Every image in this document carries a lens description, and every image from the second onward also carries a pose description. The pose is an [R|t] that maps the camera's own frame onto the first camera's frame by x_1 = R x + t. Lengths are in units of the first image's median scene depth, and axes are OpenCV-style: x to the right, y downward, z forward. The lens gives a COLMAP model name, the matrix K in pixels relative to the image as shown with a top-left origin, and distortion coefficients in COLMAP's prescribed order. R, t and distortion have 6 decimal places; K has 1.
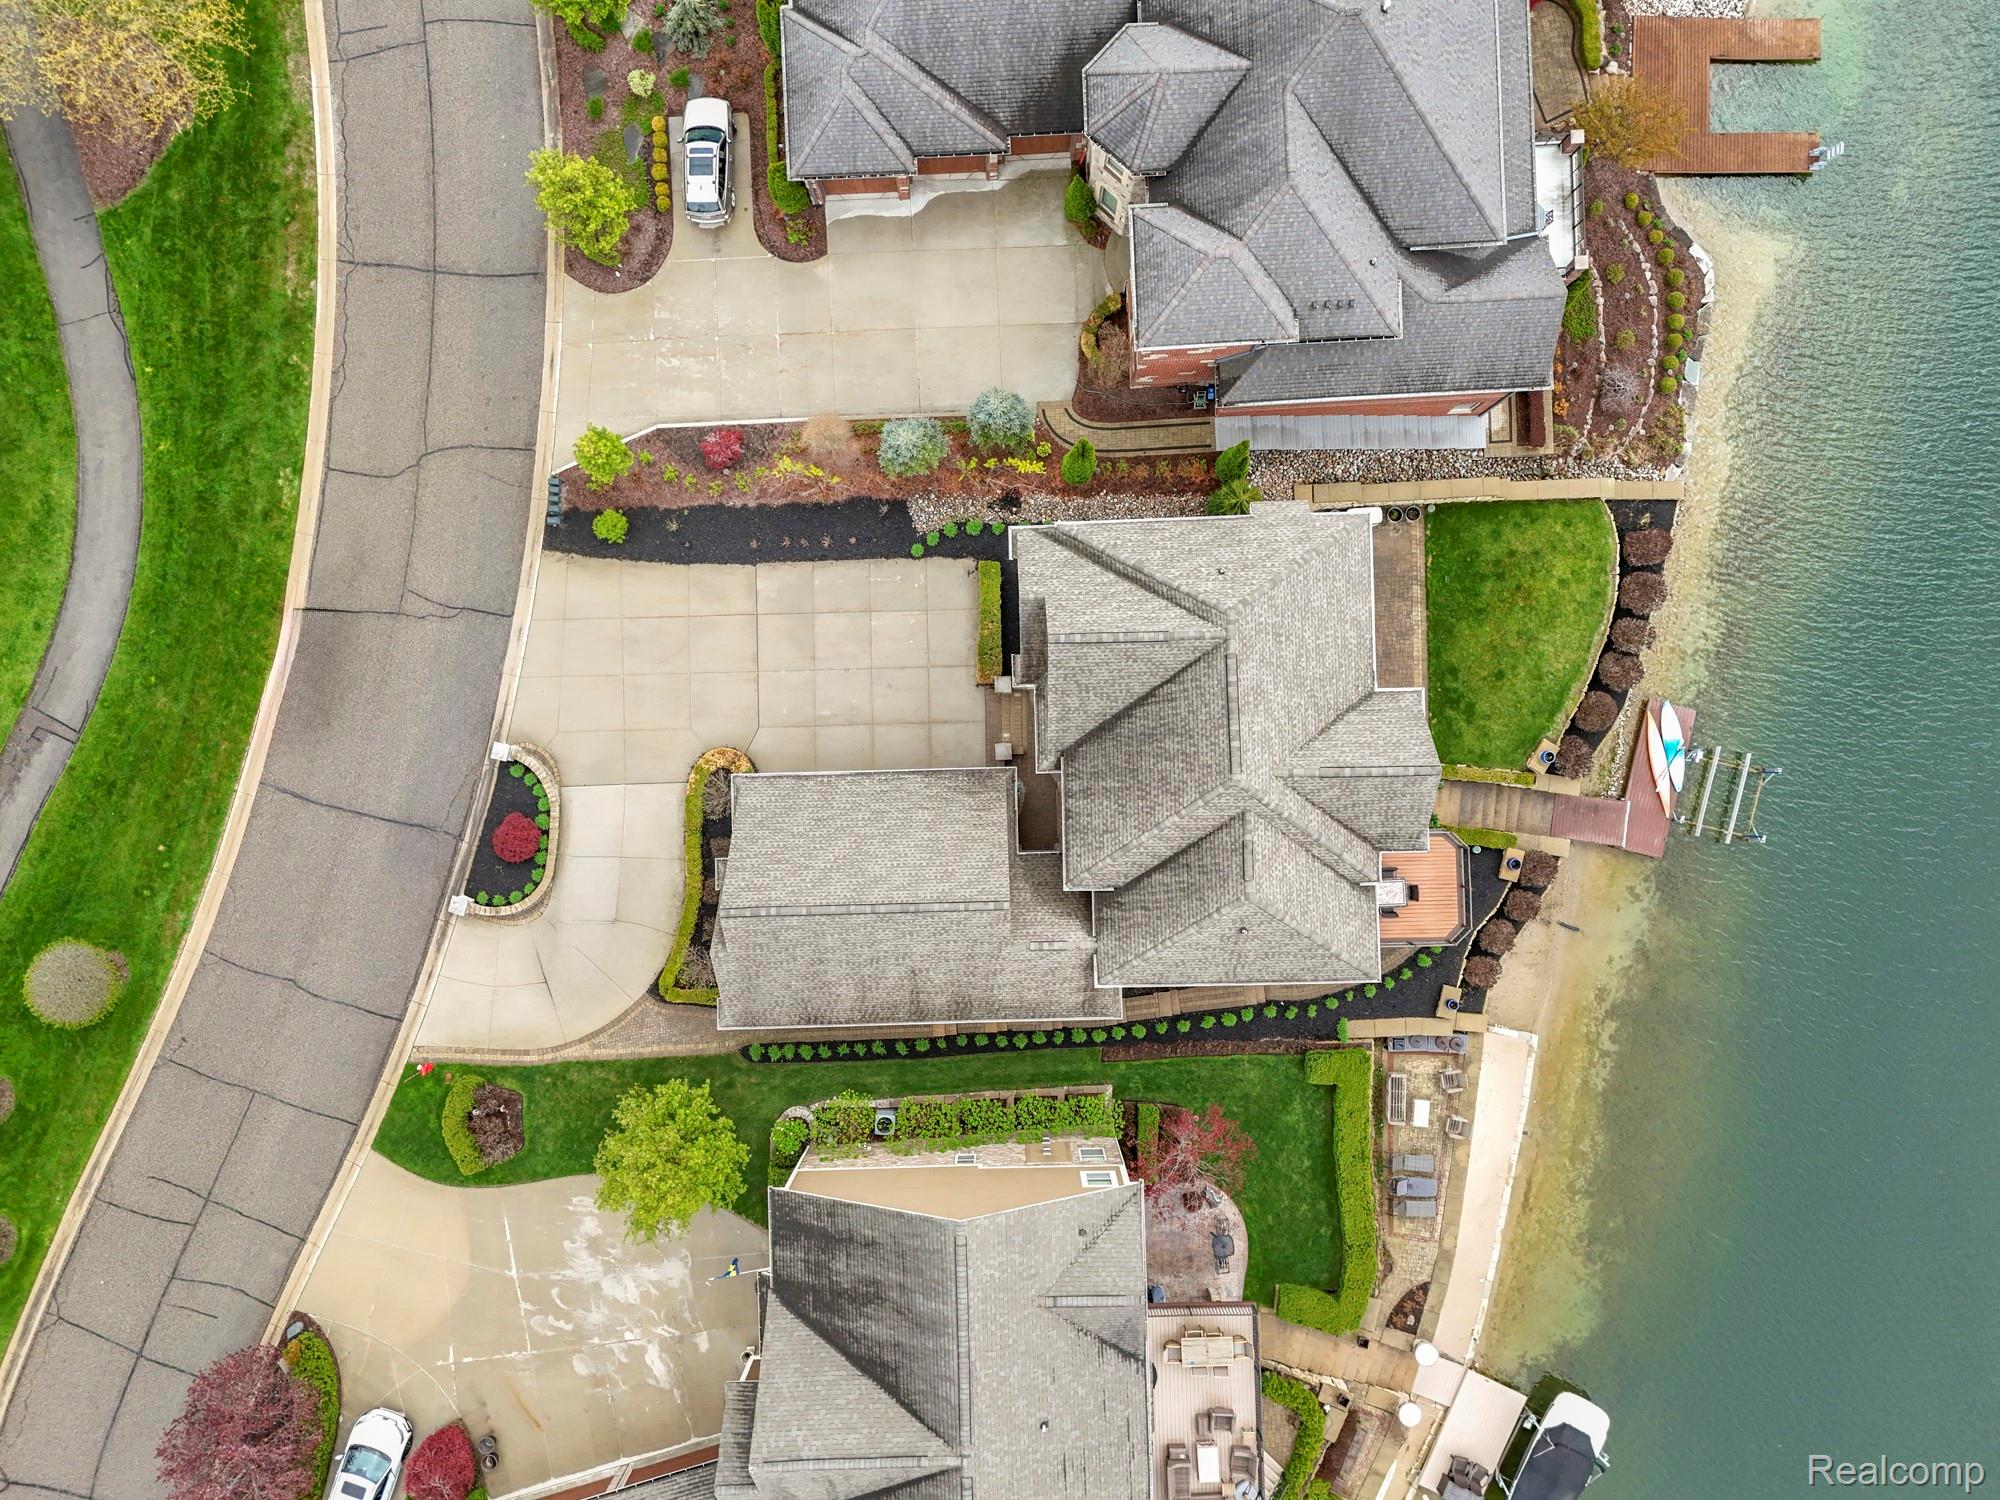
lens RADIAL K [[1466.4, 0, 1000.0], [0, 1466.4, 750.0], [0, 0, 1]] dist [0.071236, -0.061826]
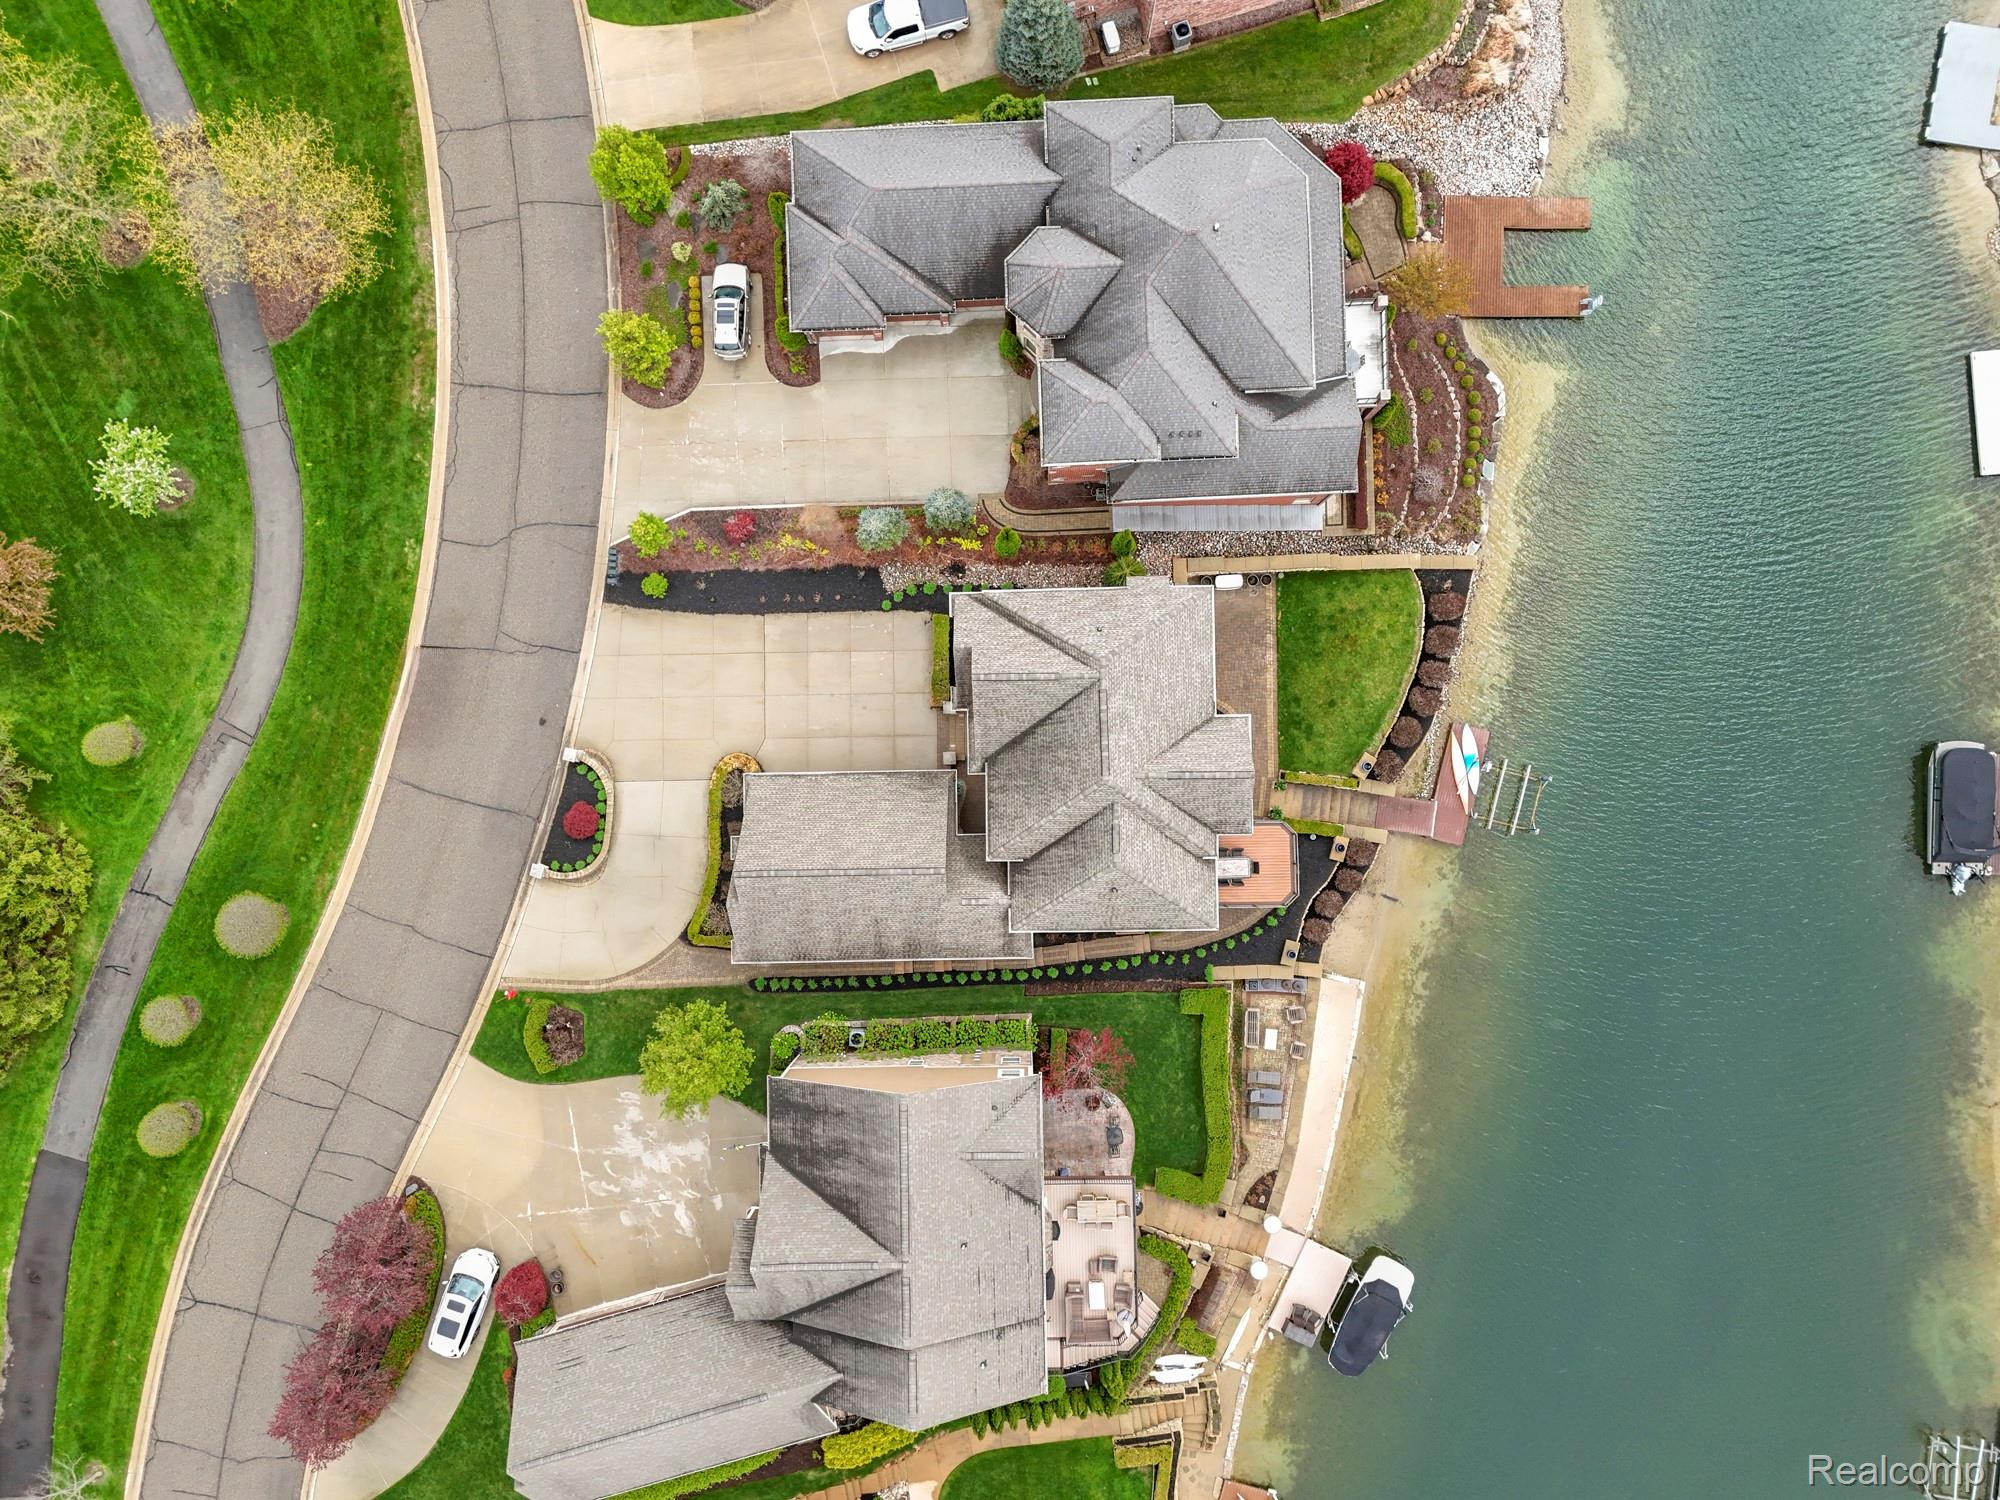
lens RADIAL K [[1466.4, 0, 1000.0], [0, 1466.4, 750.0], [0, 0, 1]] dist [0.071236, -0.061826]
pose [[0.999878, 0.009124, -0.012689, 0.063302], [-0.009183, 0.999947, -0.004666, -0.000661], [0.012646, 0.004782, 0.999909, -0.313568]]
